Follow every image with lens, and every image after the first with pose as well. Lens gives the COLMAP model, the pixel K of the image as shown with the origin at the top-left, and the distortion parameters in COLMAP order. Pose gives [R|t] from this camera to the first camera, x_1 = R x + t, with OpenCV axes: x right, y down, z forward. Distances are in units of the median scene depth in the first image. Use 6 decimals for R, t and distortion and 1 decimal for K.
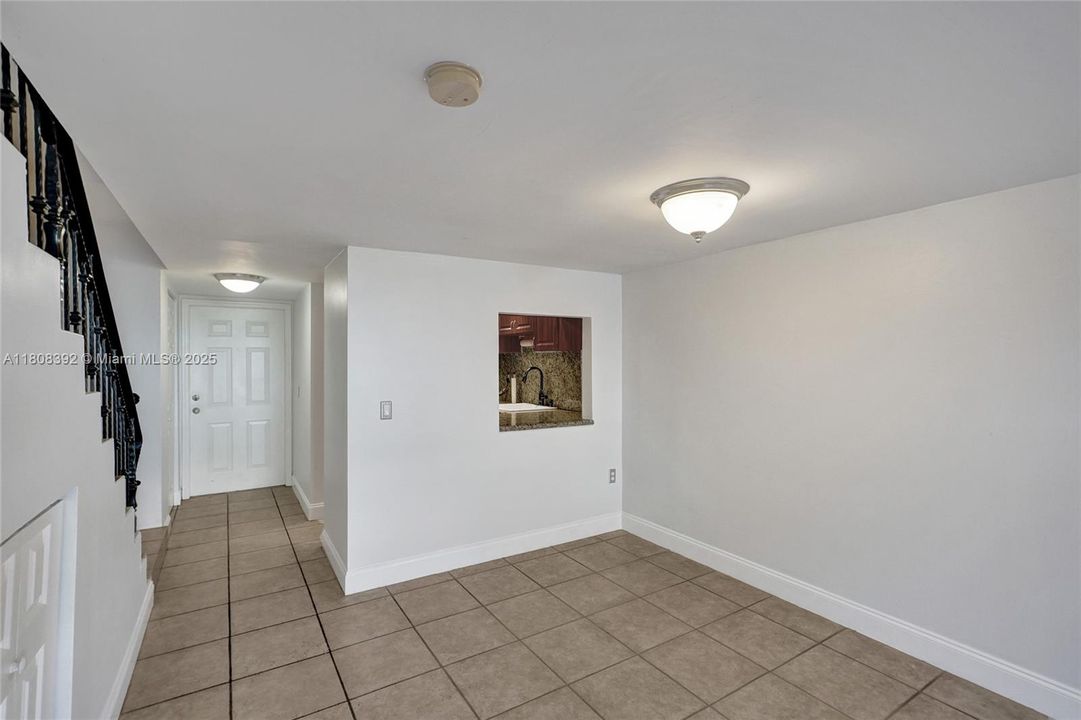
lens RADIAL K [[495.2, 0, 540.4], [0, 495.2, 360.0], [0, 0, 1]] dist [0.005921, 0.000923]
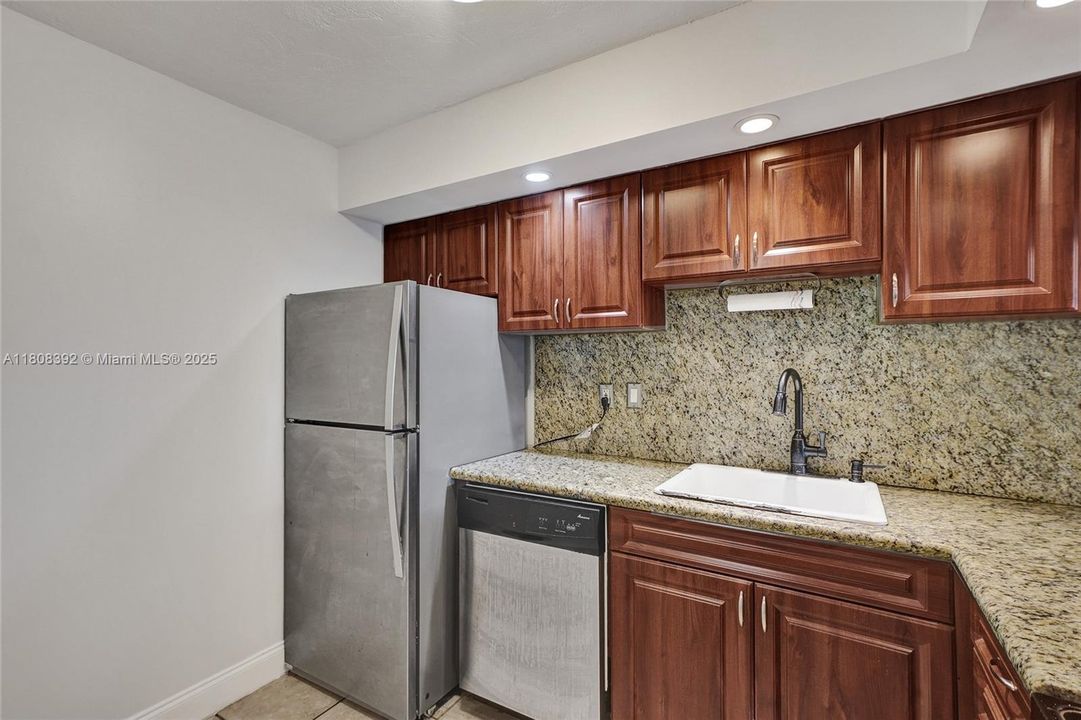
lens RADIAL K [[495.2, 0, 540.7], [0, 495.2, 360.3], [0, 0, 1]] dist [0.005921, 0.000923]
pose [[0.894435, 0.003912, 0.447181, -0.338031], [-0.001681, 0.999984, -0.005386, 0.010184], [-0.447195, 0.004066, 0.894427, 0.770177]]
